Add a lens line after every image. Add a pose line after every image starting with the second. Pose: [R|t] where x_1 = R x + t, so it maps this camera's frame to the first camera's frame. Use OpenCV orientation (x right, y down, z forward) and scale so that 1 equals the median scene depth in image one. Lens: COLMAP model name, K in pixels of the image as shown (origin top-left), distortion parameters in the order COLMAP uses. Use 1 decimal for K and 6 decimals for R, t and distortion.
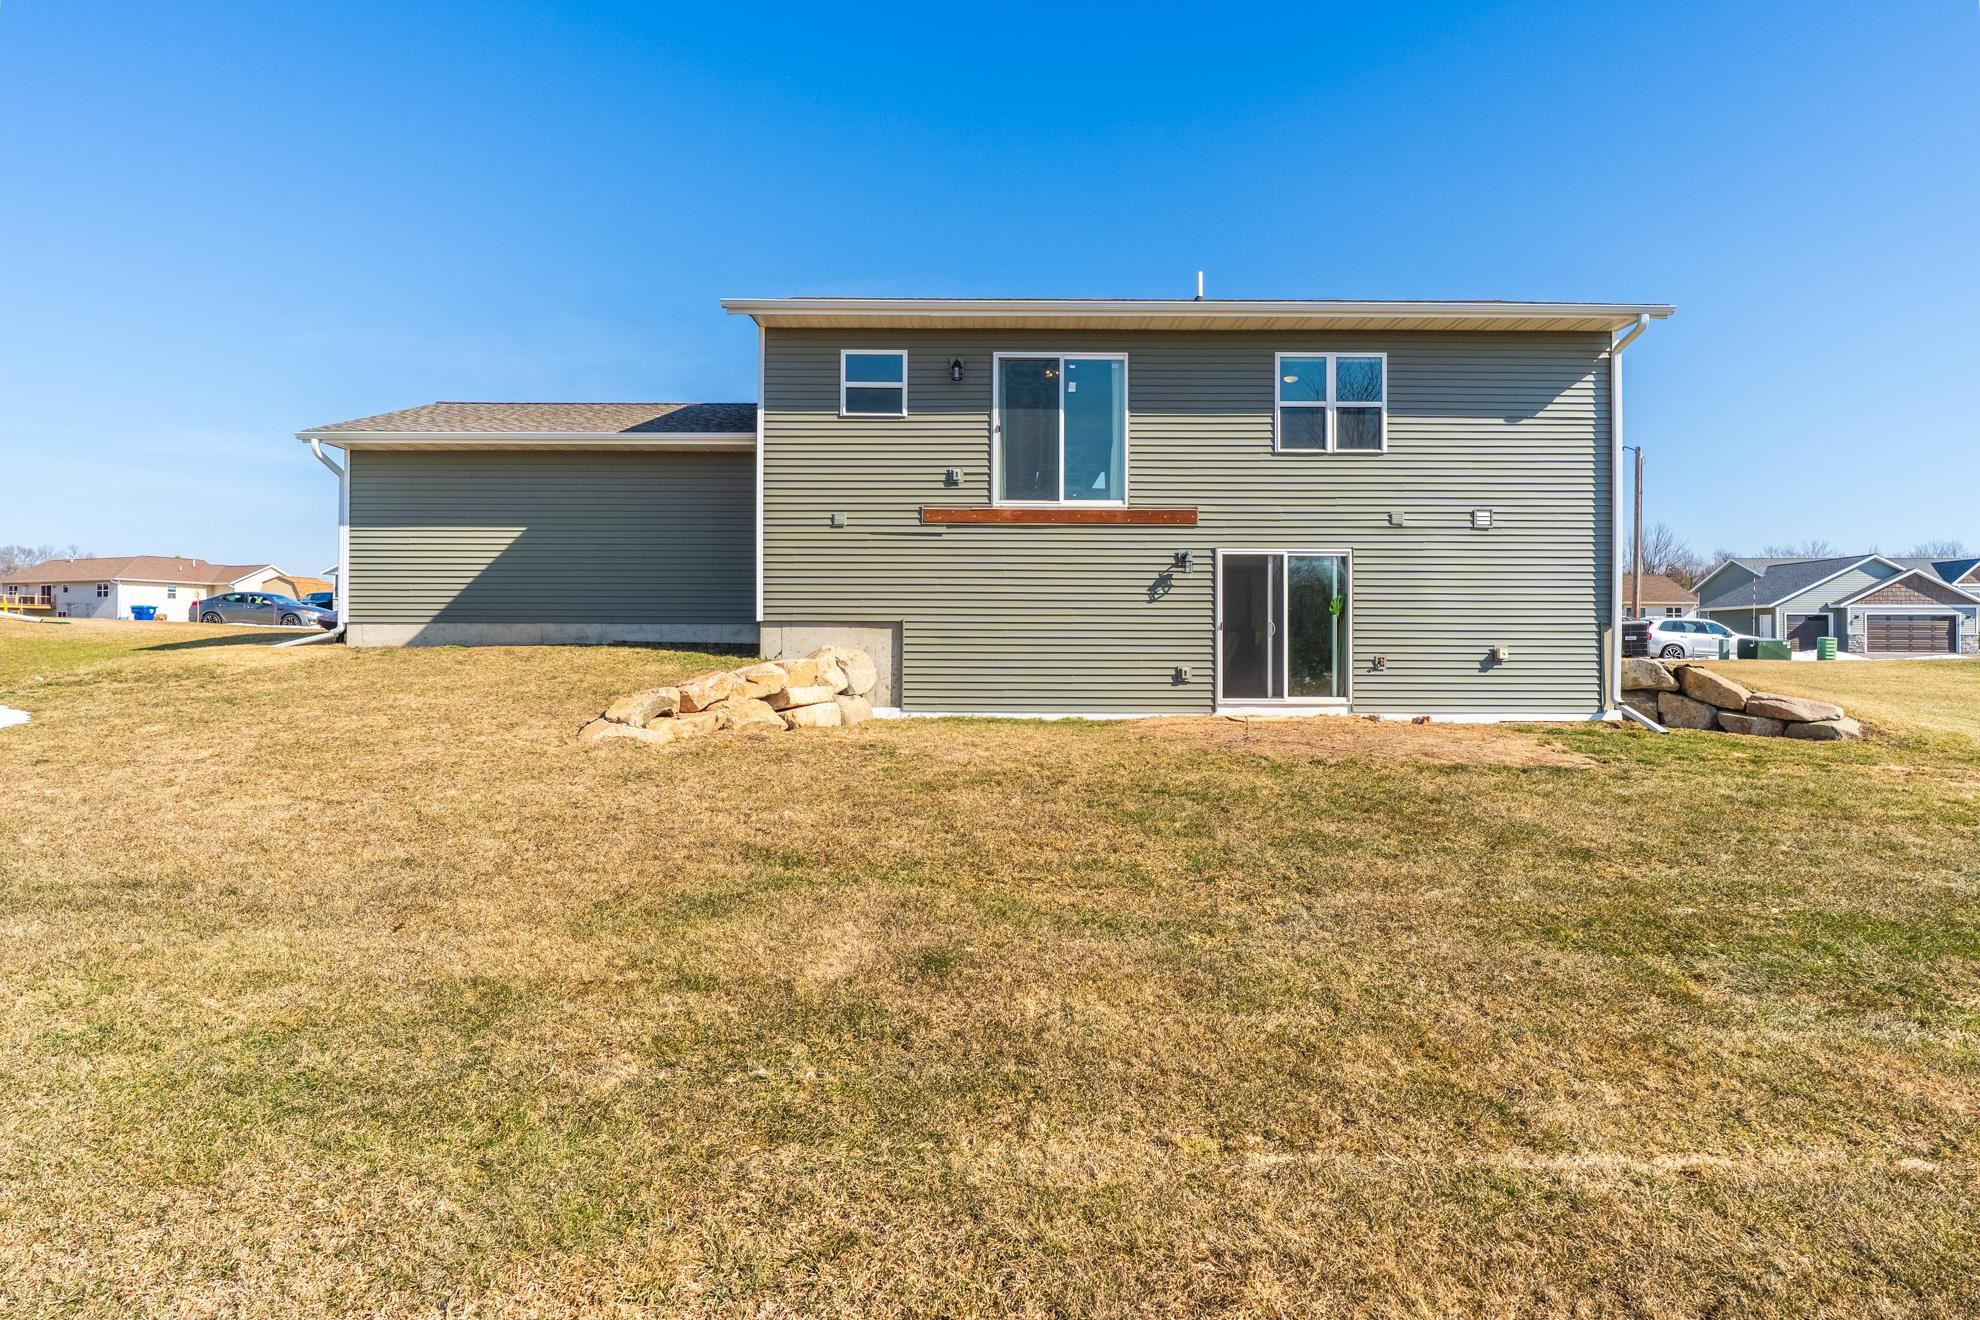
lens RADIAL K [[1130.0, 0, 1004.5], [0, 1130.0, 626.9], [0, 0, 1]] dist [-0.017068, -0.000074]
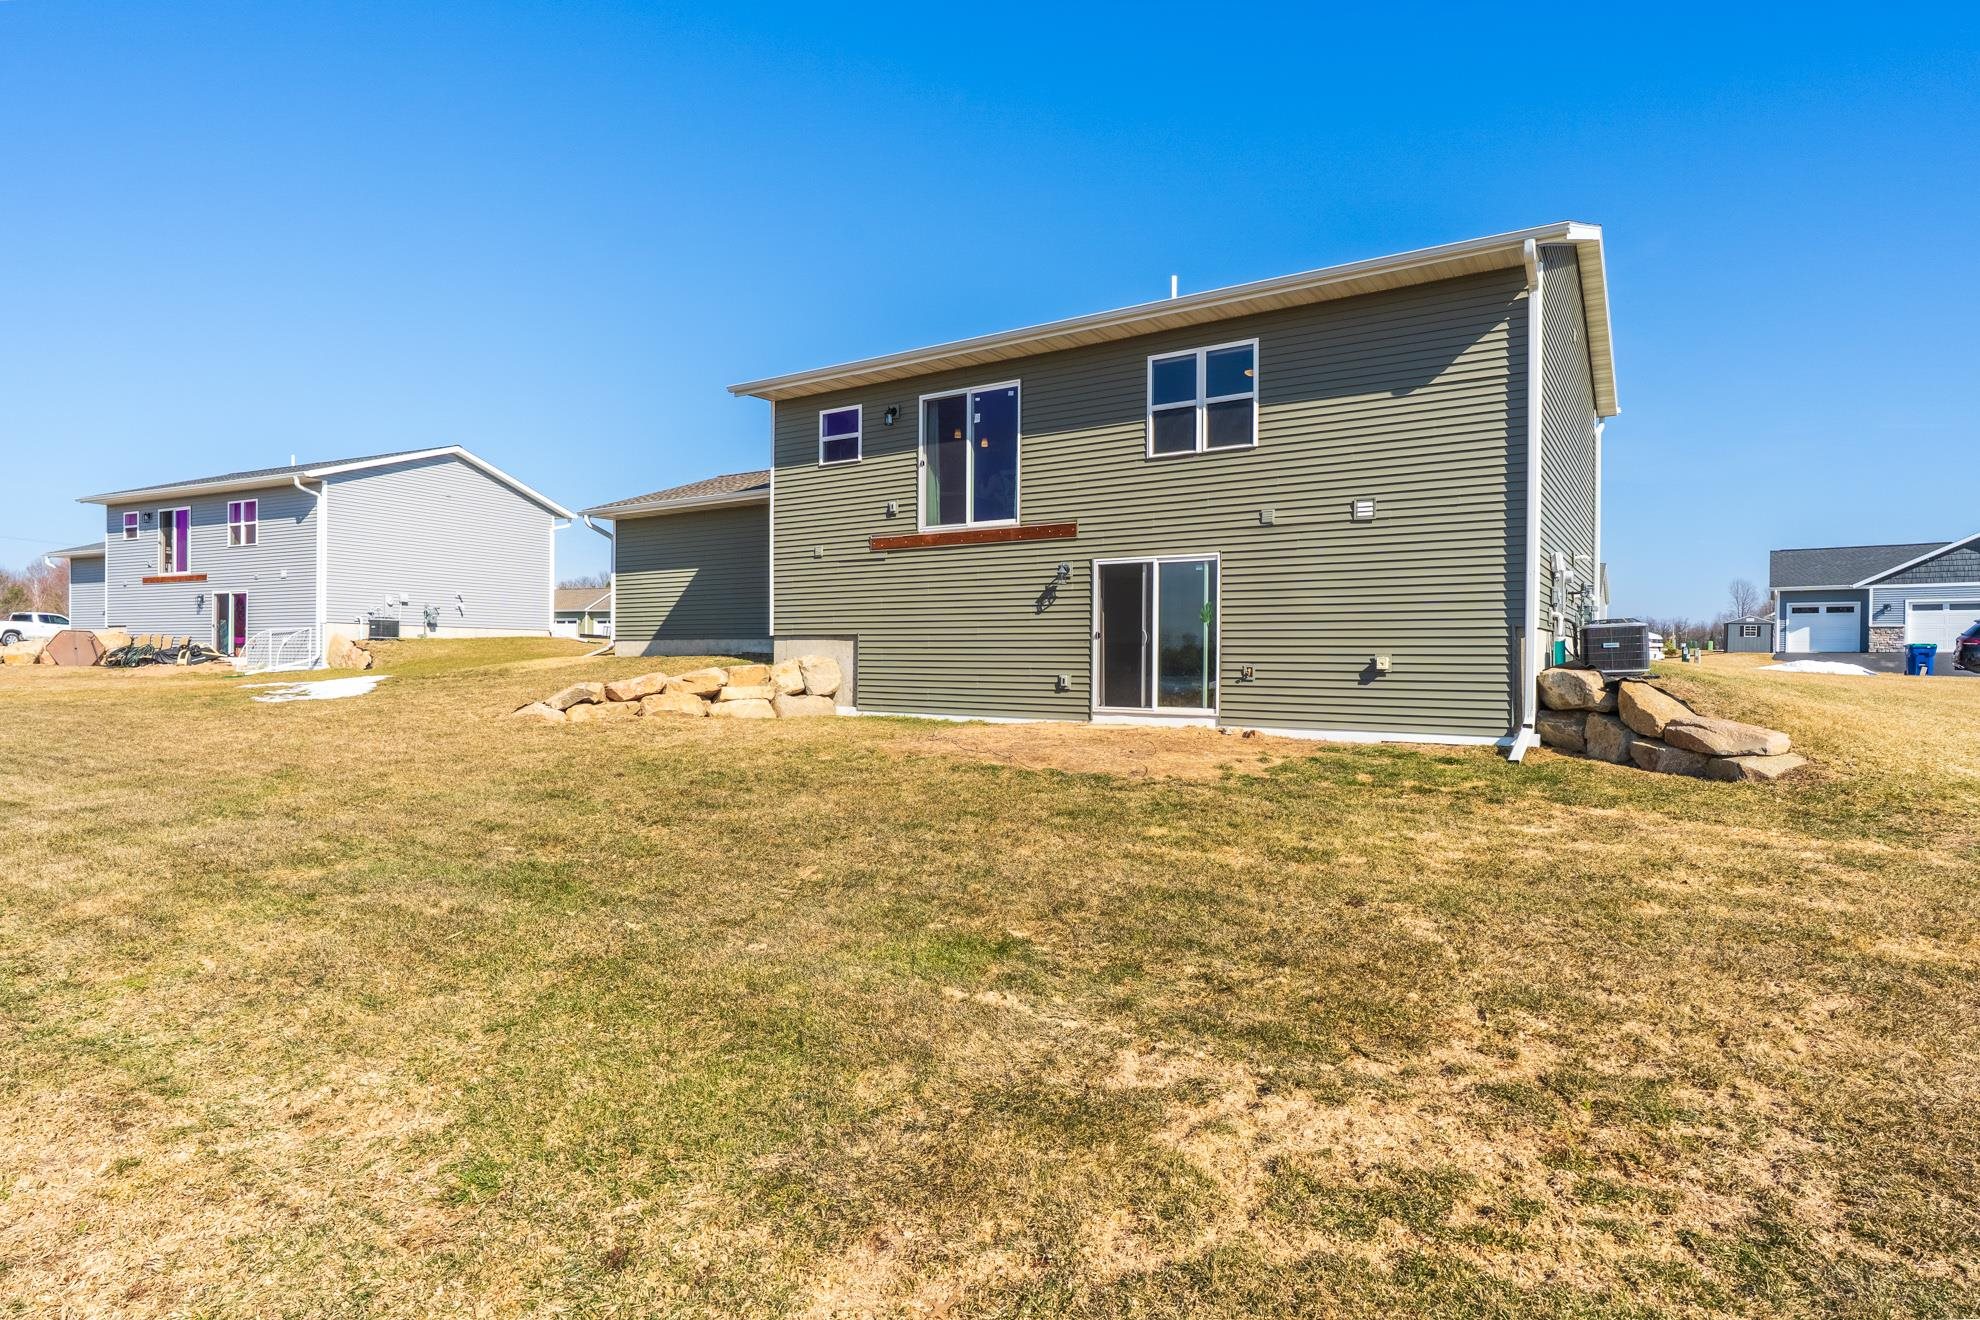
lens RADIAL K [[1130.0, 0, 994.5], [0, 1130.0, 662.1], [0, 0, 1]] dist [-0.017068, -0.000074]
pose [[0.811002, 0.002527, -0.585037, 0.709549], [0.004825, 0.999928, 0.011008, 0.011720], [0.585023, -0.011751, 0.810932, 0.120297]]
